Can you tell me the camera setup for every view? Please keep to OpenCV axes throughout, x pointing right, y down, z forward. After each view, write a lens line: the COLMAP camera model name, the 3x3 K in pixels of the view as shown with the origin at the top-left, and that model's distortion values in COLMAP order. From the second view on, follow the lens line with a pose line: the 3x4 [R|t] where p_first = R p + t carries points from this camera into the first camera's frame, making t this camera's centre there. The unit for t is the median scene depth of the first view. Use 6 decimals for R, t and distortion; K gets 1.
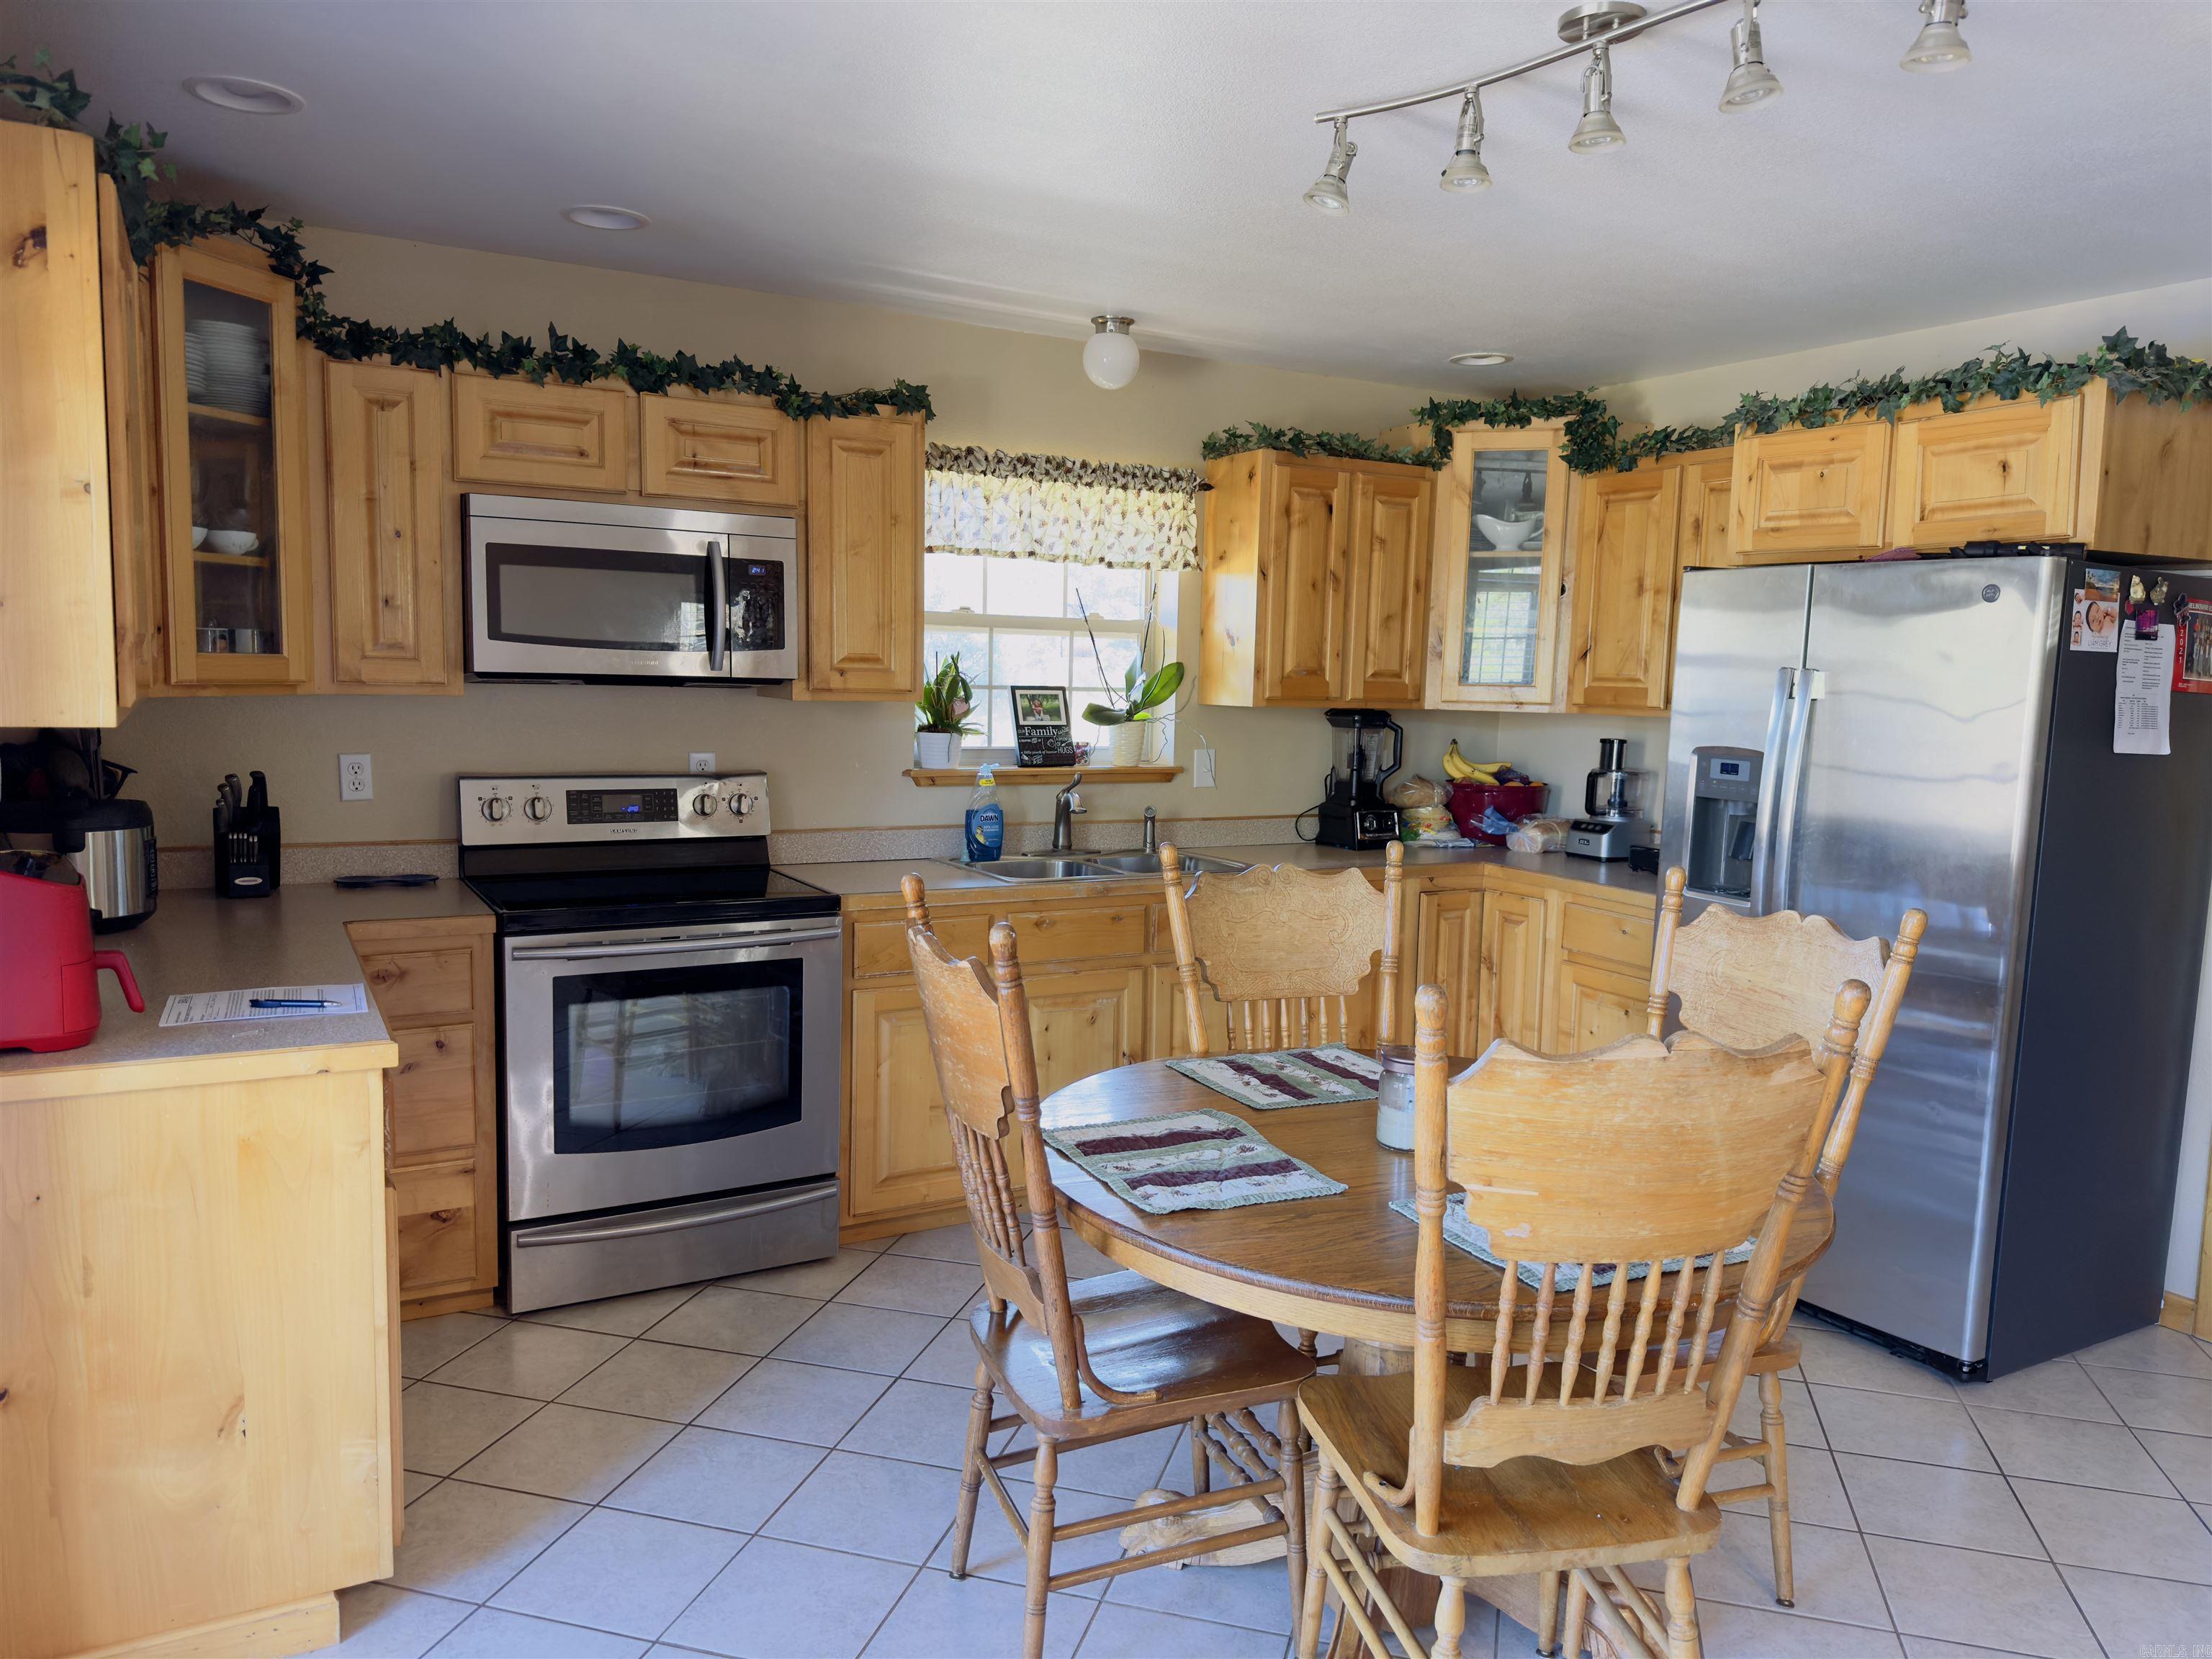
lens RADIAL K [[1556.9, 0, 1102.1], [0, 1556.9, 839.0], [0, 0, 1]] dist [0.075609, -0.089734]
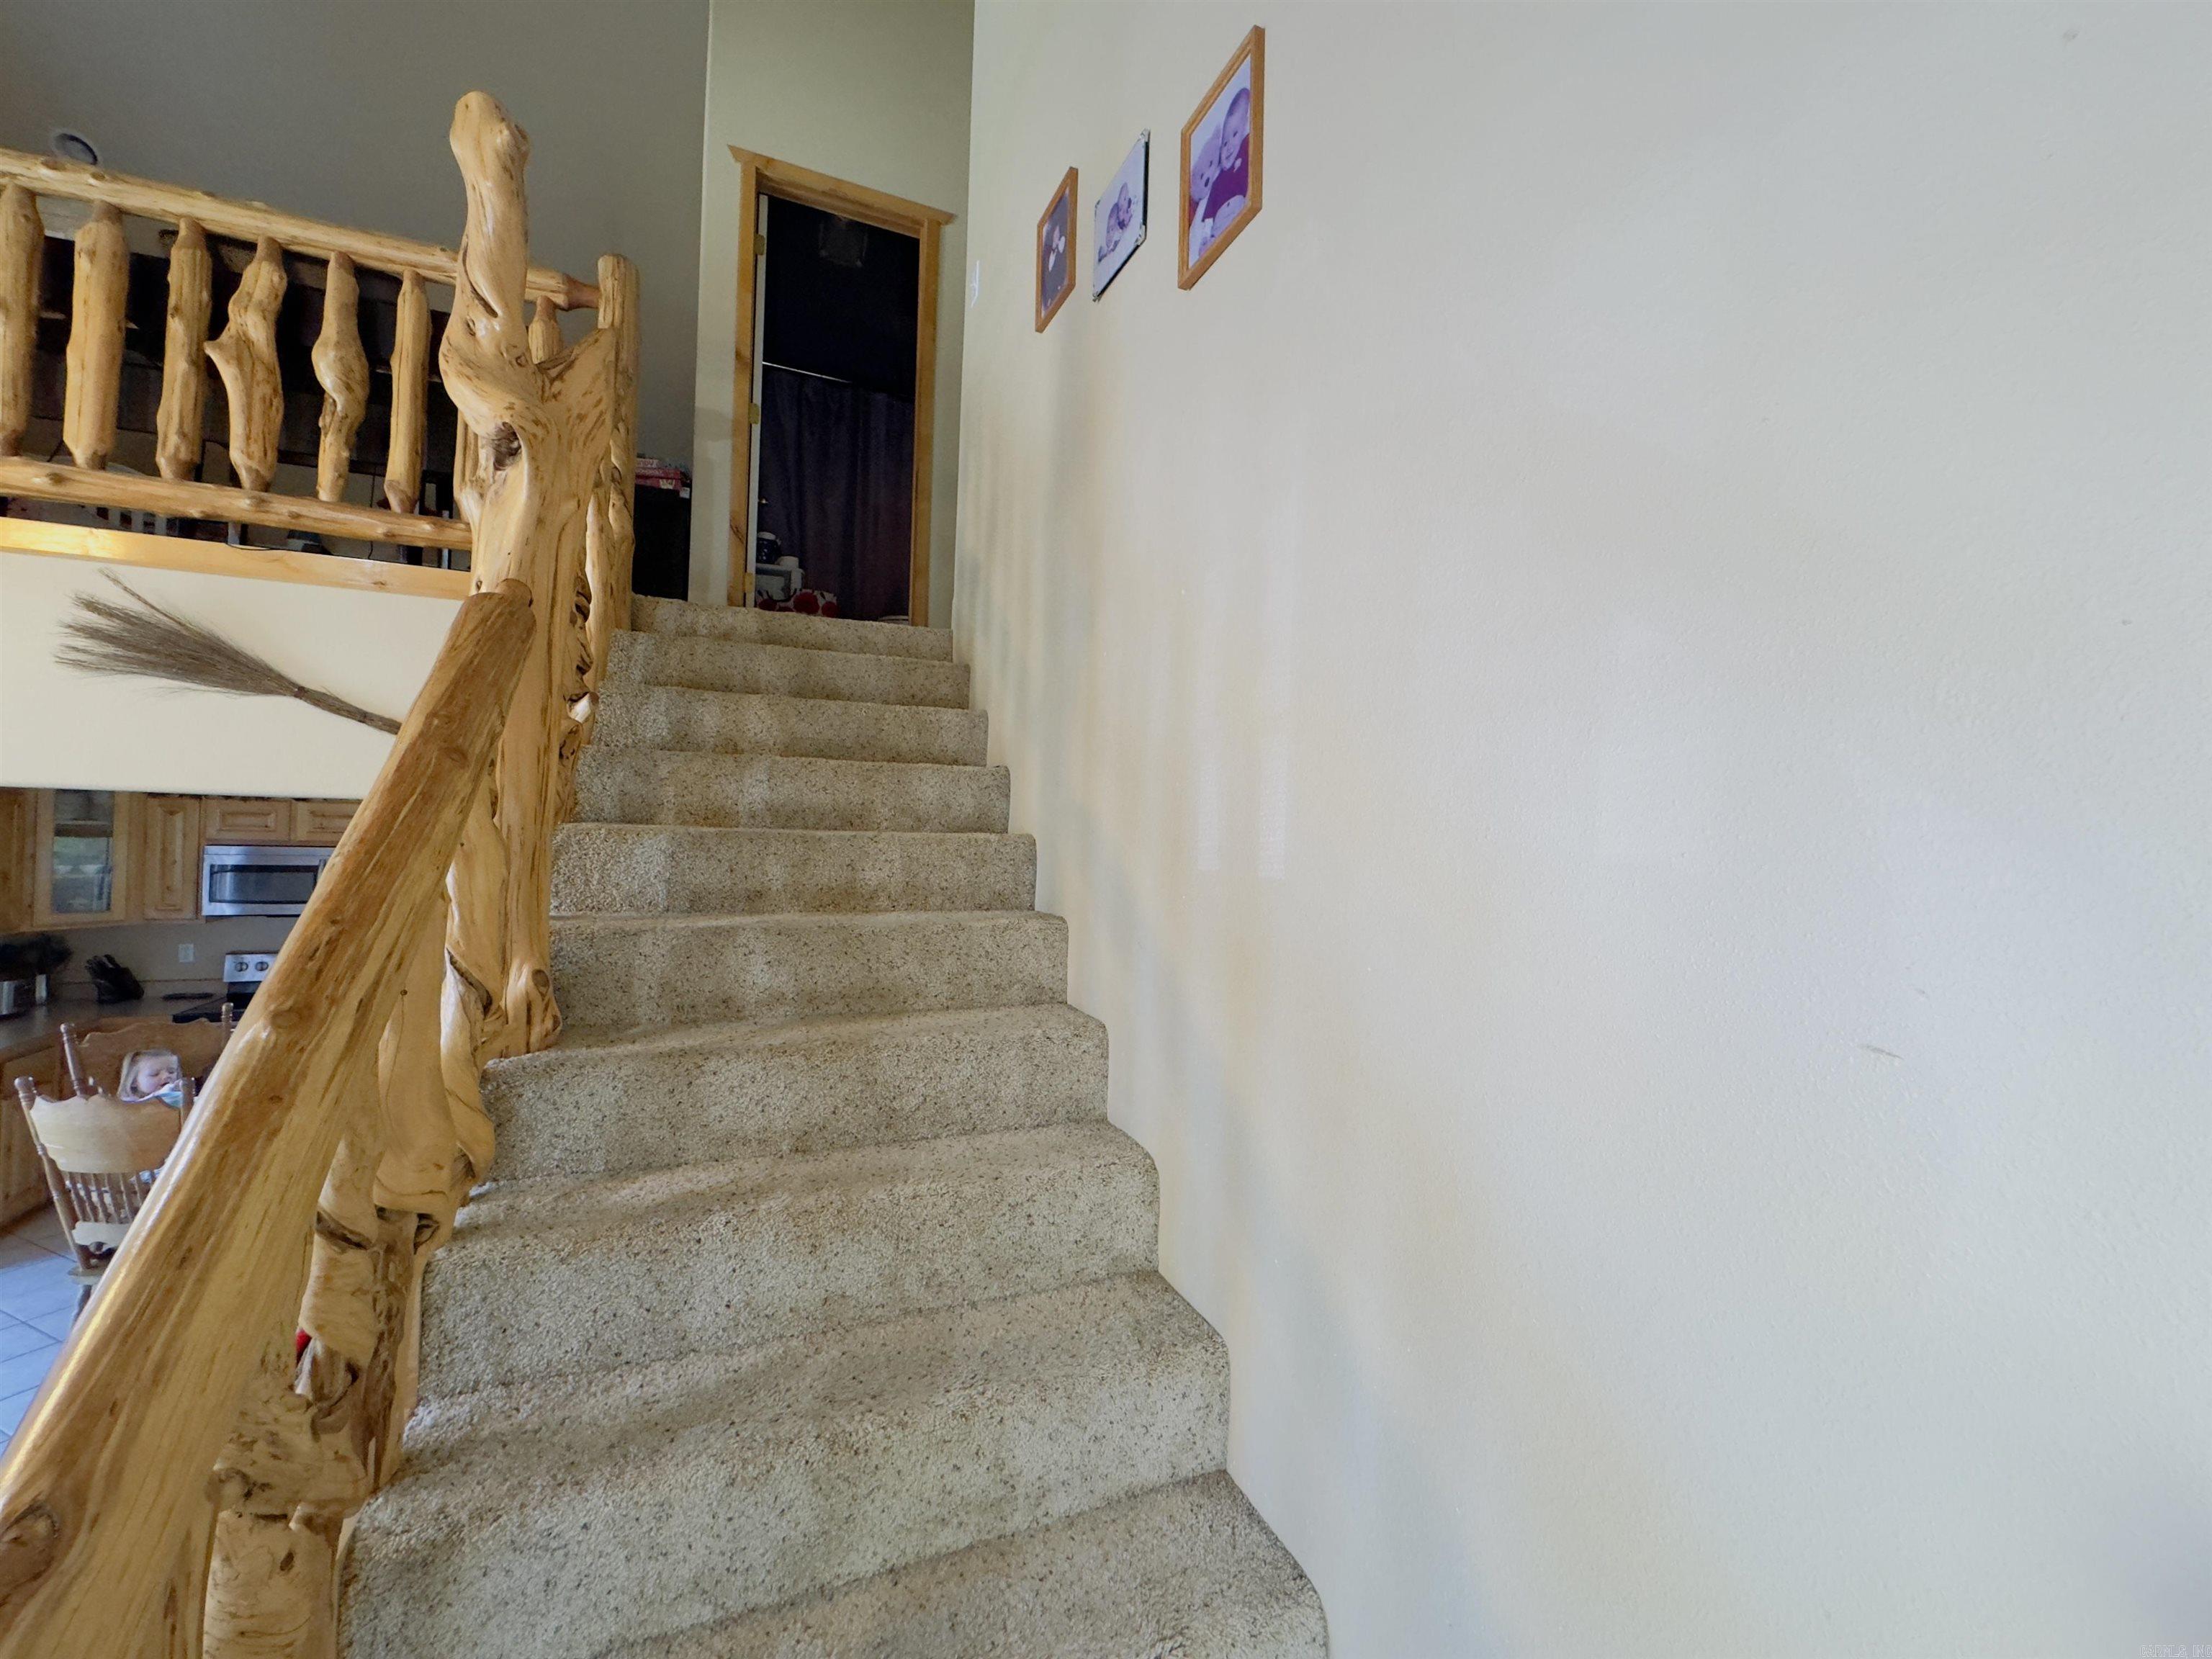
lens RADIAL K [[881.4, 0, 1108.3], [0, 881.4, 823.5], [0, 0, 1]] dist [-0.001584, -0.000400]
pose [[0.993005, 0.003751, -0.118014, 0.952988], [-0.017256, 0.993373, -0.113628, -0.092615], [0.116806, 0.114870, 0.986489, -0.186631]]
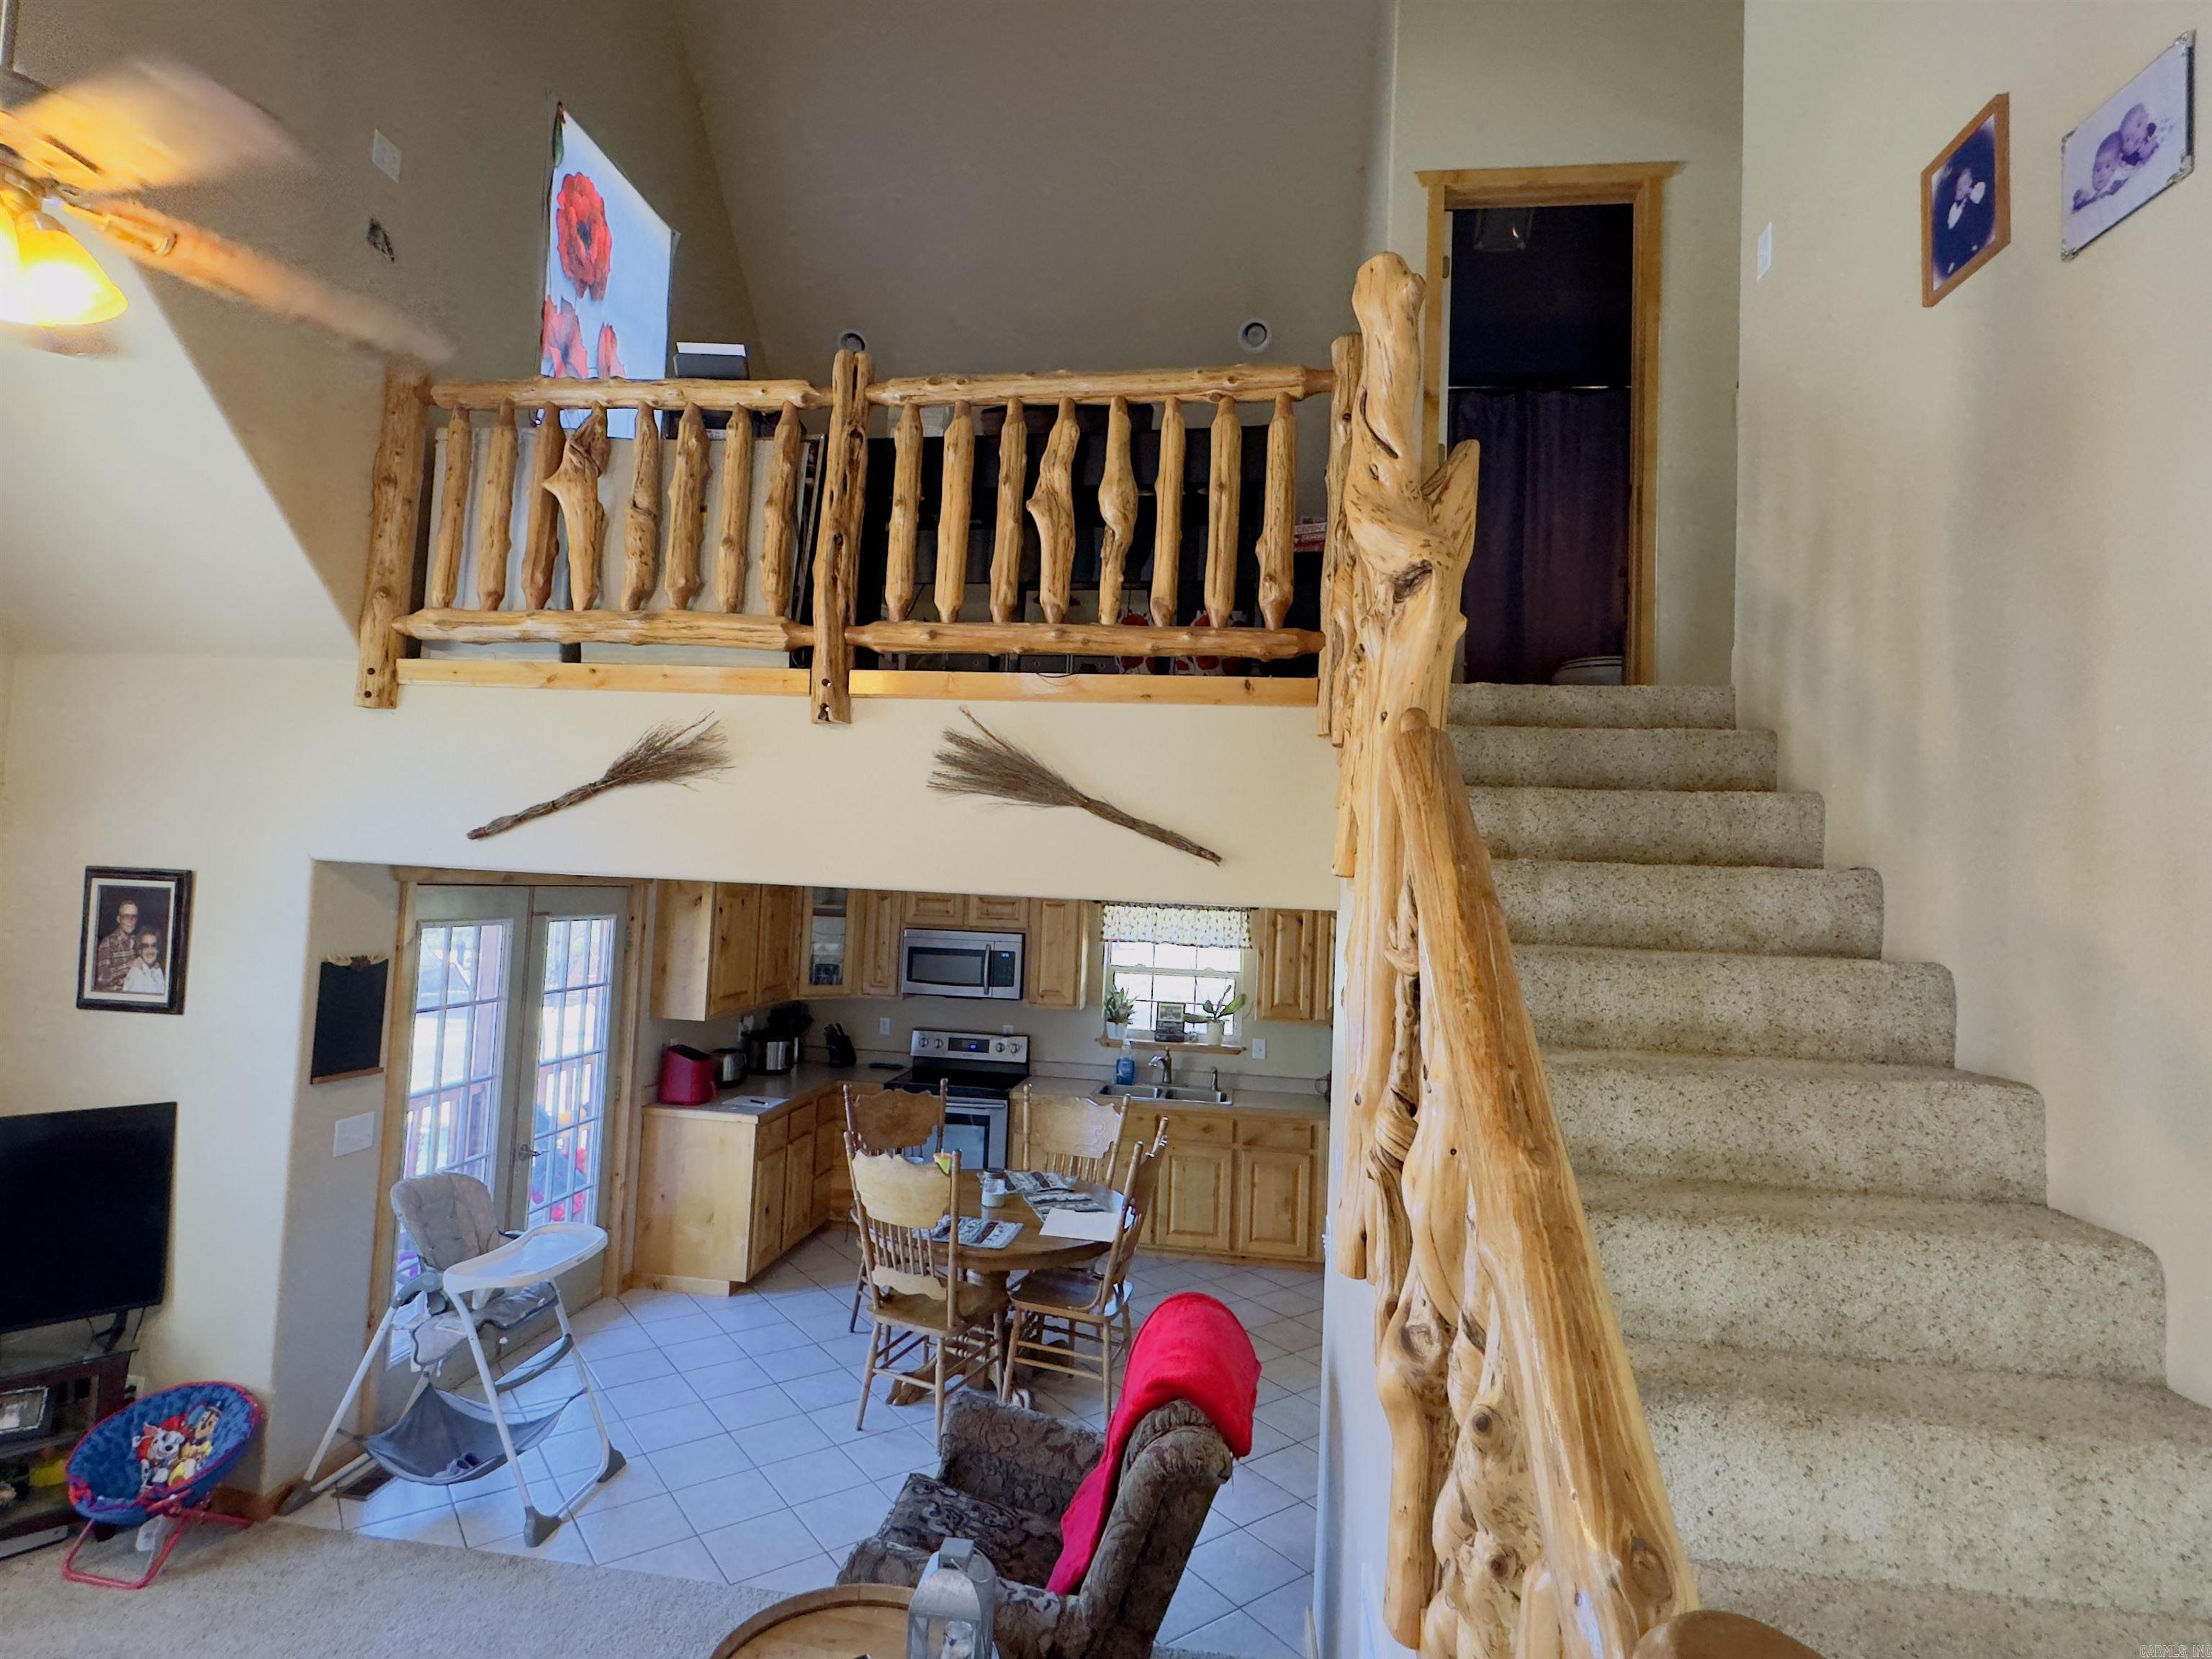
lens RADIAL K [[1128.0, 0, 1101.7], [0, 1128.0, 825.8], [0, 0, 1]] dist [-0.000678, -0.000595]
pose [[0.792508, -0.024942, -0.609352, 0.857461], [-0.086103, 0.984579, -0.152284, -0.097332], [0.603753, 0.173154, 0.778139, -0.296177]]
